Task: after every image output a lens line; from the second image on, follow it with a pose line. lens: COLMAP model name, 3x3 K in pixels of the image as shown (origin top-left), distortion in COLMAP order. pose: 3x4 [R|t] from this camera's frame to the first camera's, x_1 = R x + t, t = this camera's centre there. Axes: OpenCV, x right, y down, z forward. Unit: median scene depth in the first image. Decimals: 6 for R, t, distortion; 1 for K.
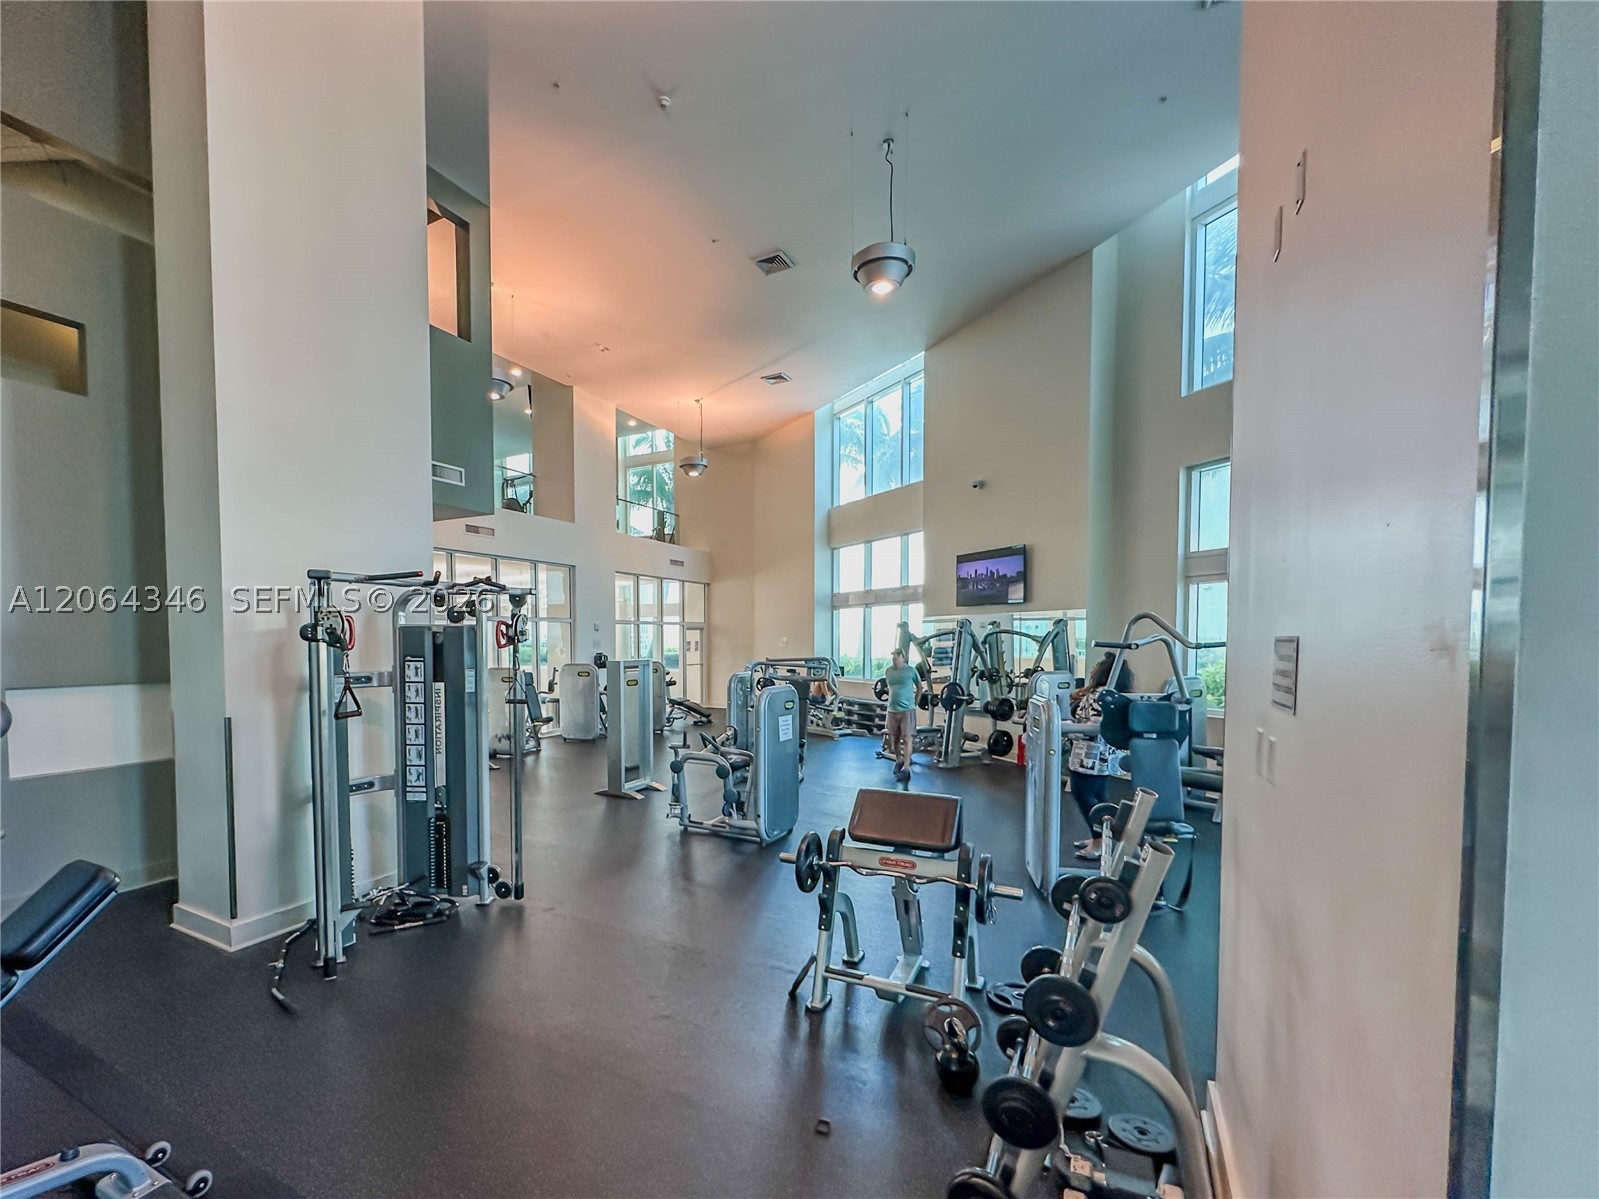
lens RADIAL K [[719.0, 0, 705.0], [0, 719.0, 670.8], [0, 0, 1]] dist [0.000677, -0.000056]
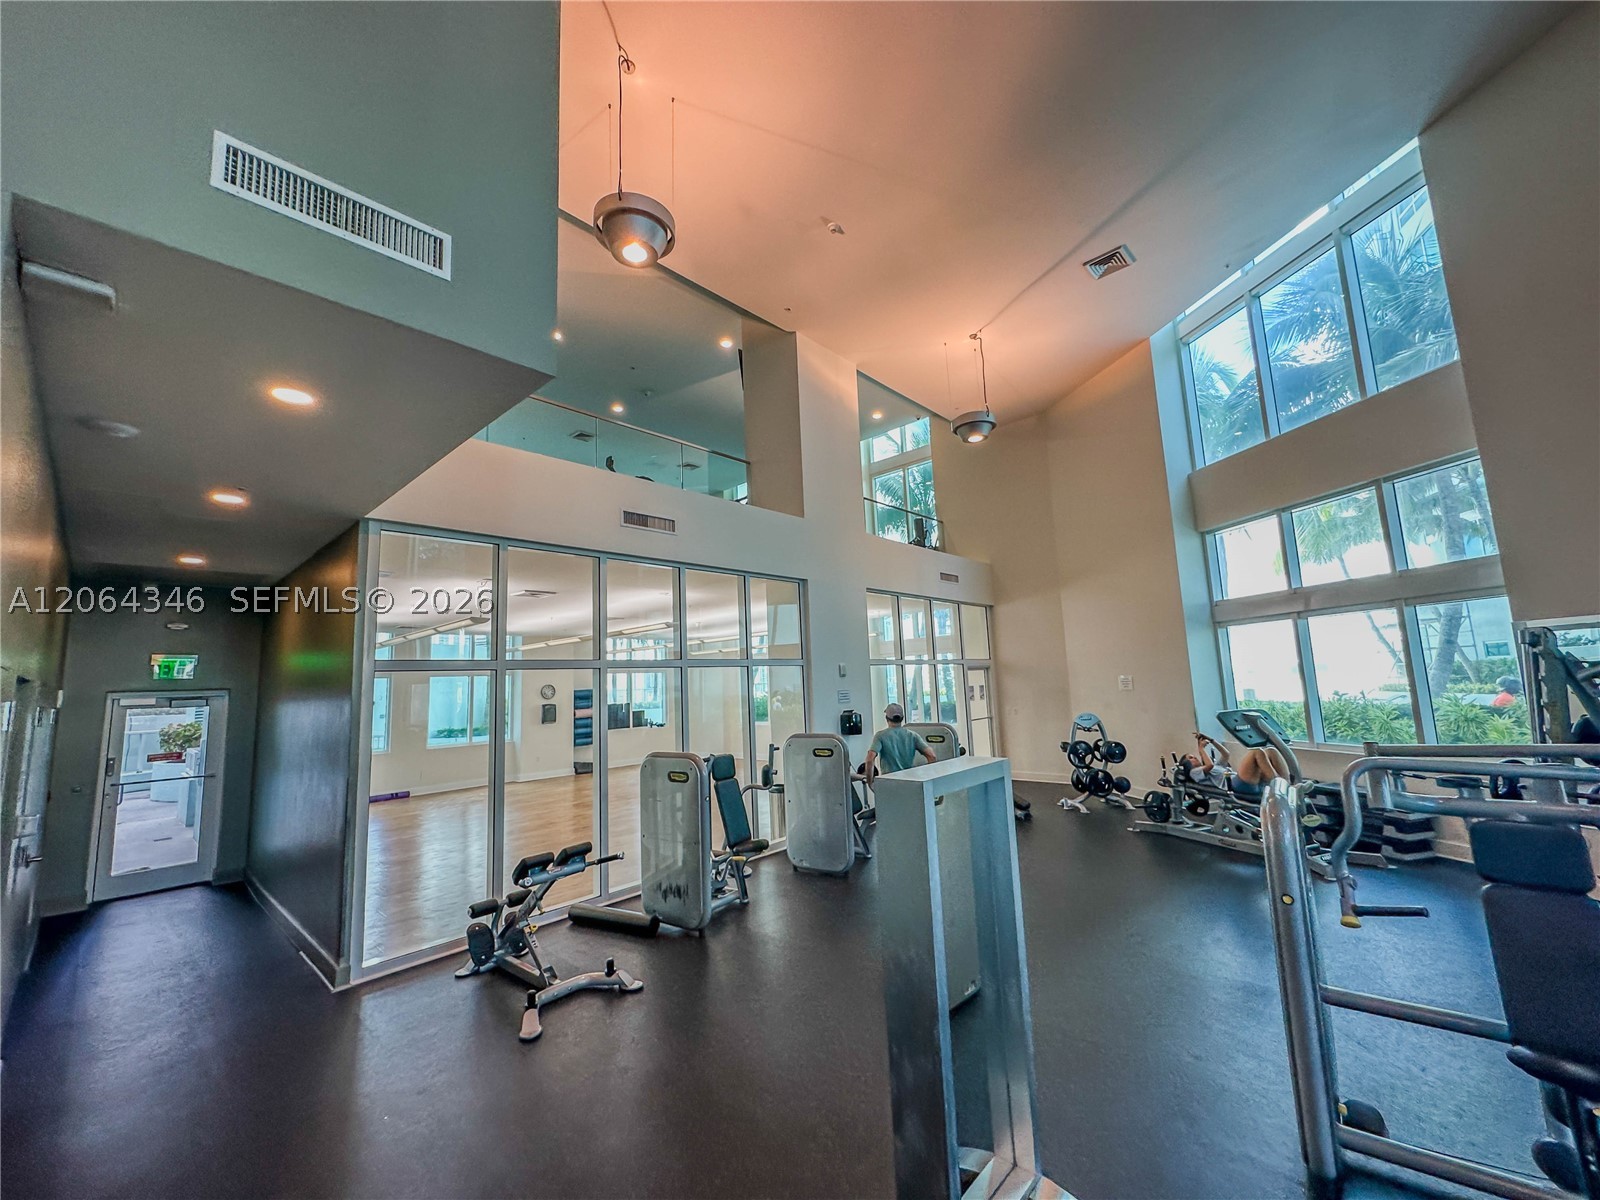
lens RADIAL K [[640.3, 0, 796.5], [0, 640.3, 599.2], [0, 0, 1]] dist [0.002027, -0.000196]
pose [[0.974223, -0.065724, -0.215798, -0.066331], [0.027568, 0.984134, -0.175272, -0.026111], [0.223894, 0.164805, 0.960578, 0.453993]]
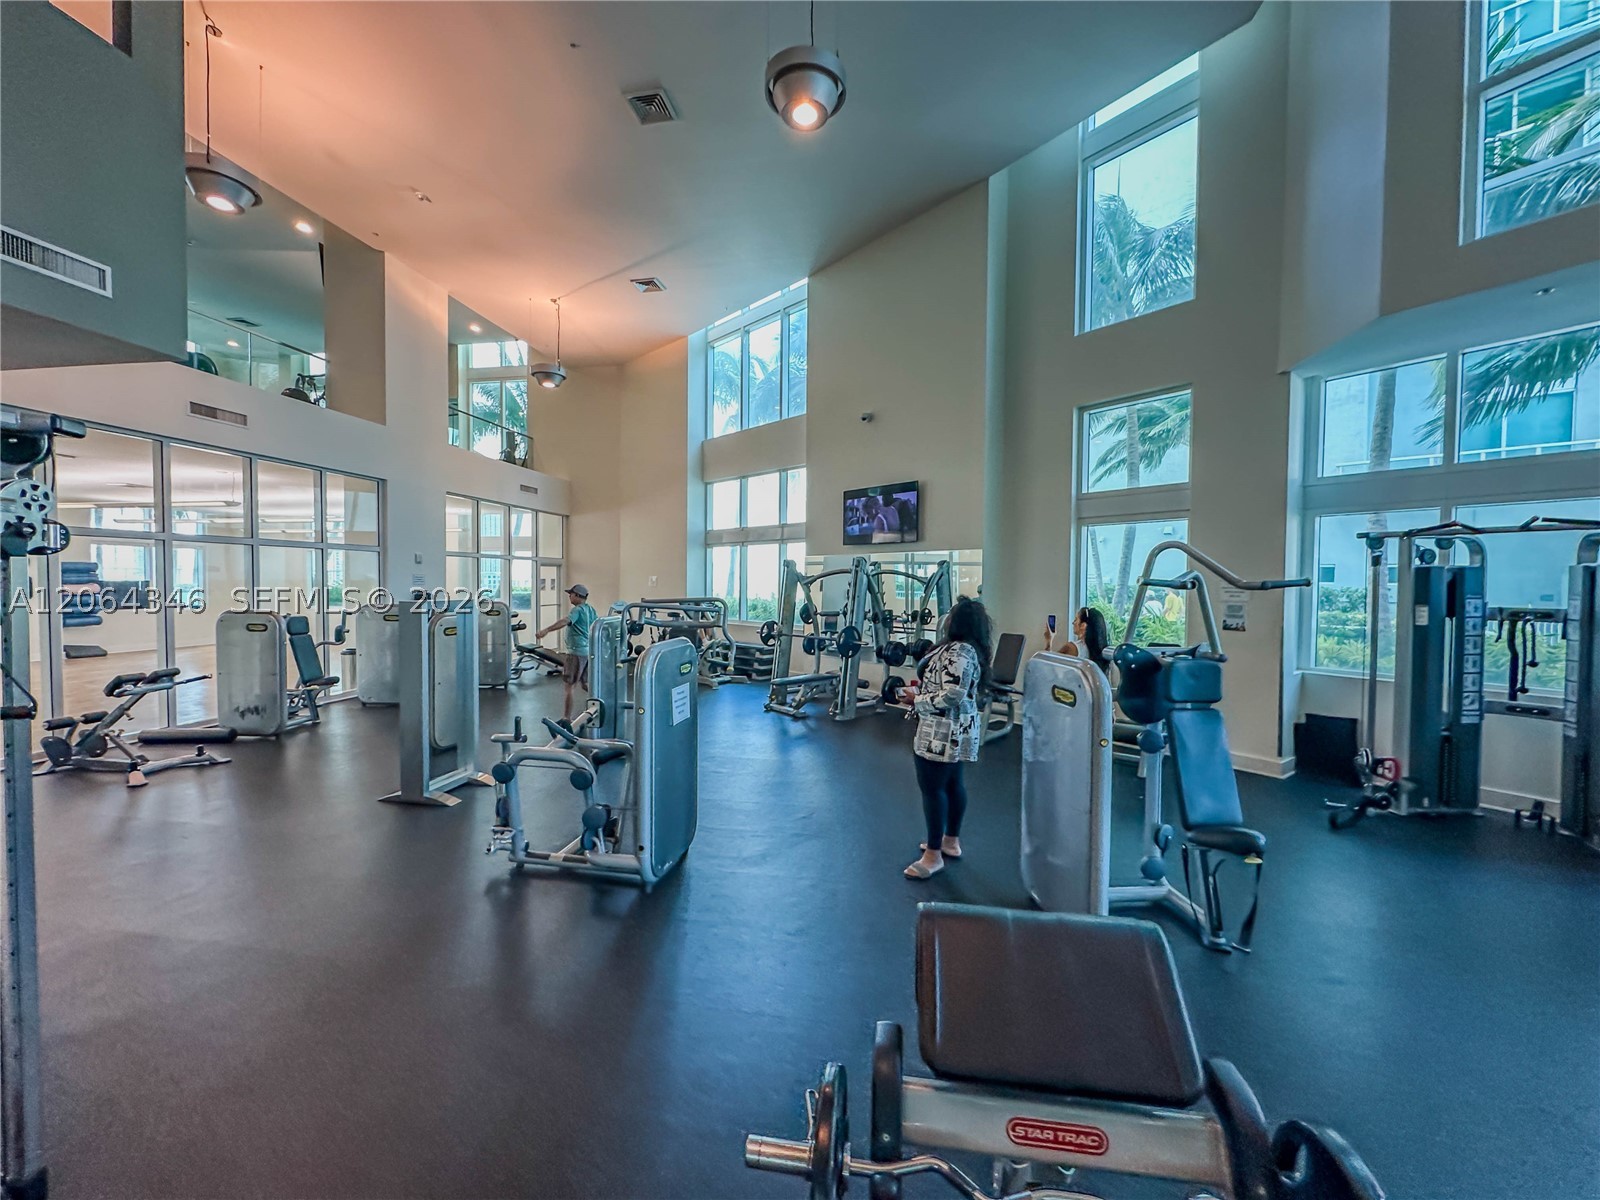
lens RADIAL K [[640.4, 0, 800.0], [0, 640.4, 600.0], [0, 0, 1]] dist [-0.001957, -0.000241]
pose [[0.939433, 0.003506, 0.342715, 0.005842], [0.001552, 0.999894, -0.014485, -0.003977], [-0.342730, 0.014140, 0.939328, 0.198384]]
